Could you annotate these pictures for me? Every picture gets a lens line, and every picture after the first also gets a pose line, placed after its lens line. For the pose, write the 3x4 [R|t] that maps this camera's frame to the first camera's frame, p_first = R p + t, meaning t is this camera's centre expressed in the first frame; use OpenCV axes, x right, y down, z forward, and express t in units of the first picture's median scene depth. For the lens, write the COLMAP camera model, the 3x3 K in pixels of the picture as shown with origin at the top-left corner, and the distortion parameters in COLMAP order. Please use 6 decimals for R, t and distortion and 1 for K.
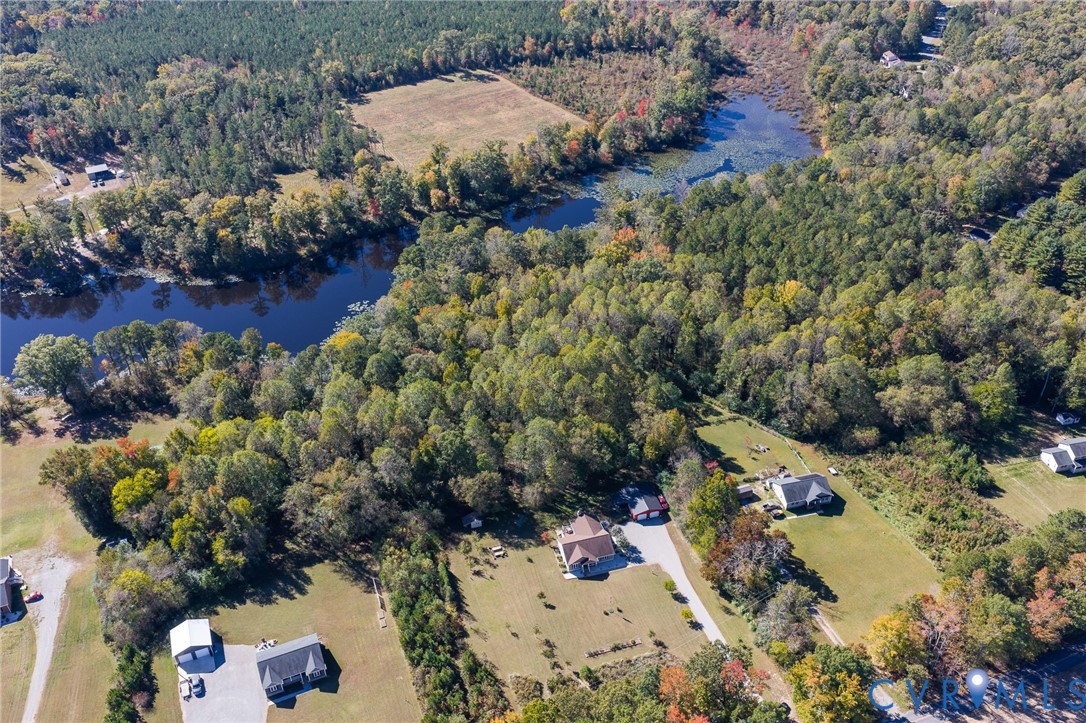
lens RADIAL K [[902.9, 0, 542.0], [0, 902.9, 363.2], [0, 0, 1]] dist [-0.000681, -0.007842]
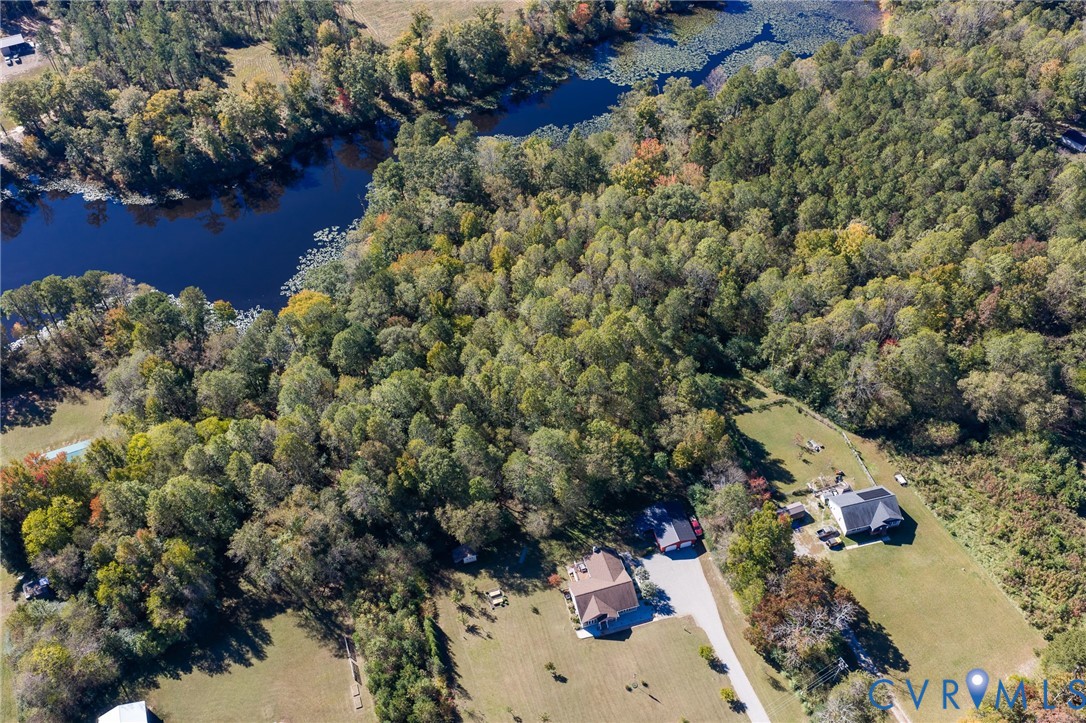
lens RADIAL K [[902.9, 0, 539.7], [0, 902.9, 360.3], [0, 0, 1]] dist [-0.000681, -0.007842]
pose [[1.000000, -0.000630, -0.000525, -0.007649], [0.000721, 0.980524, 0.196398, -0.143106], [0.000391, -0.196398, 0.980524, 0.201536]]
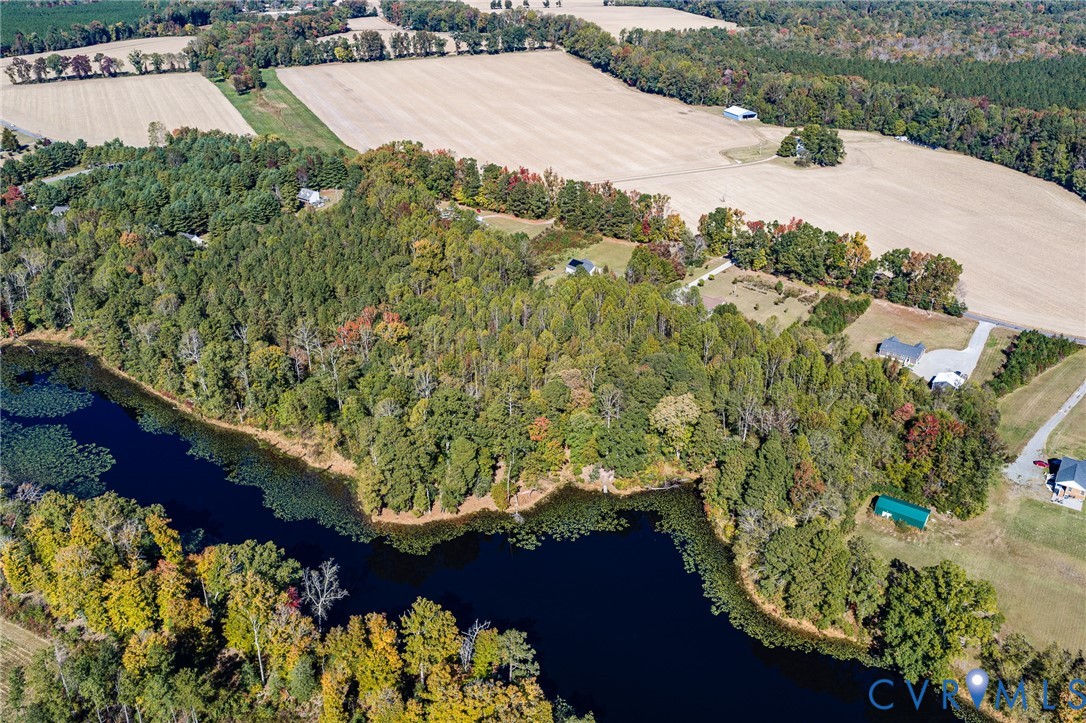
lens RADIAL K [[902.9, 0, 543.7], [0, 902.9, 365.1], [0, 0, 1]] dist [-0.000681, -0.007842]
pose [[-0.511363, -0.401386, 0.759867, -0.849541], [0.498502, 0.581699, 0.642746, -0.733357], [-0.700003, 0.707472, -0.097368, 1.173696]]
